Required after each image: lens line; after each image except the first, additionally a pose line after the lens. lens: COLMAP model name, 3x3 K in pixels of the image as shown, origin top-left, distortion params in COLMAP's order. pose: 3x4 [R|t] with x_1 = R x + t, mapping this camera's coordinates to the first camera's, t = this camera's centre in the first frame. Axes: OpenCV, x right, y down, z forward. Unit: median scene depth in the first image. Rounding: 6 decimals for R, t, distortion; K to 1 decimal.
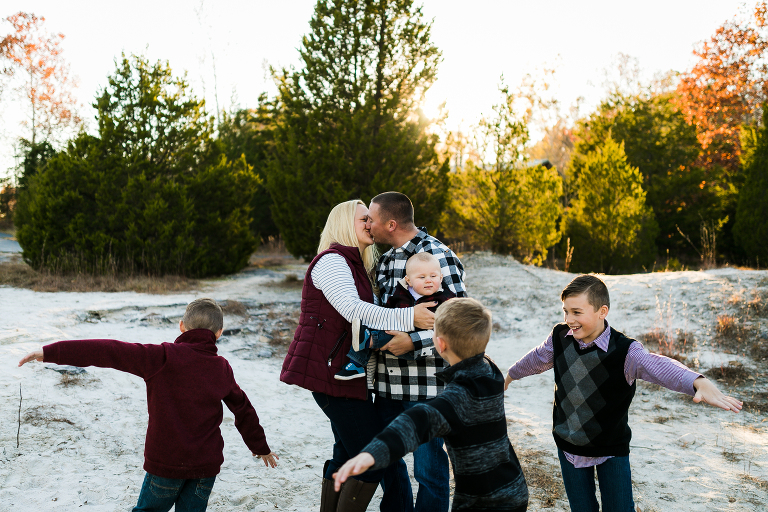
lens RADIAL K [[703.6, 0, 386.1], [0, 703.6, 259.8], [0, 0, 1]] dist [0.000529, 0.000000]
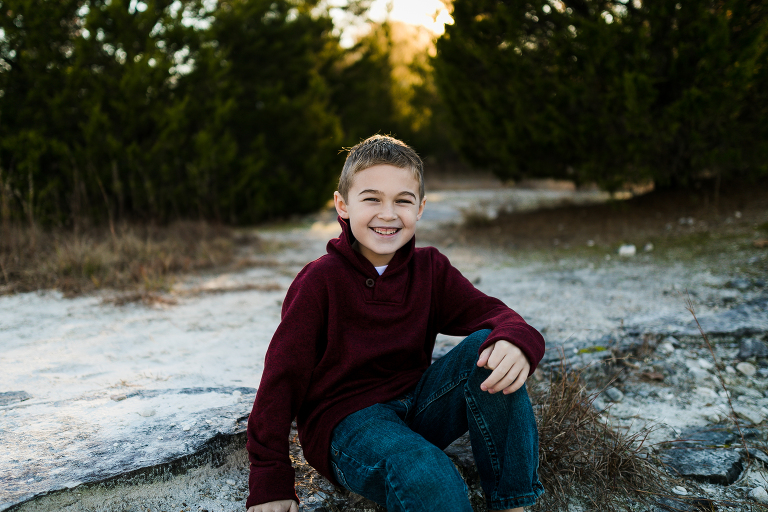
lens RADIAL K [[740.2, 0, 362.5], [0, 740.2, 239.8], [0, 0, 1]] dist [0.004692, 0.000000]
pose [[0.997100, -0.028629, -0.070511, -0.157940], [0.032914, 0.997633, 0.060376, 0.008876], [0.068616, -0.062522, 0.995682, 0.523451]]
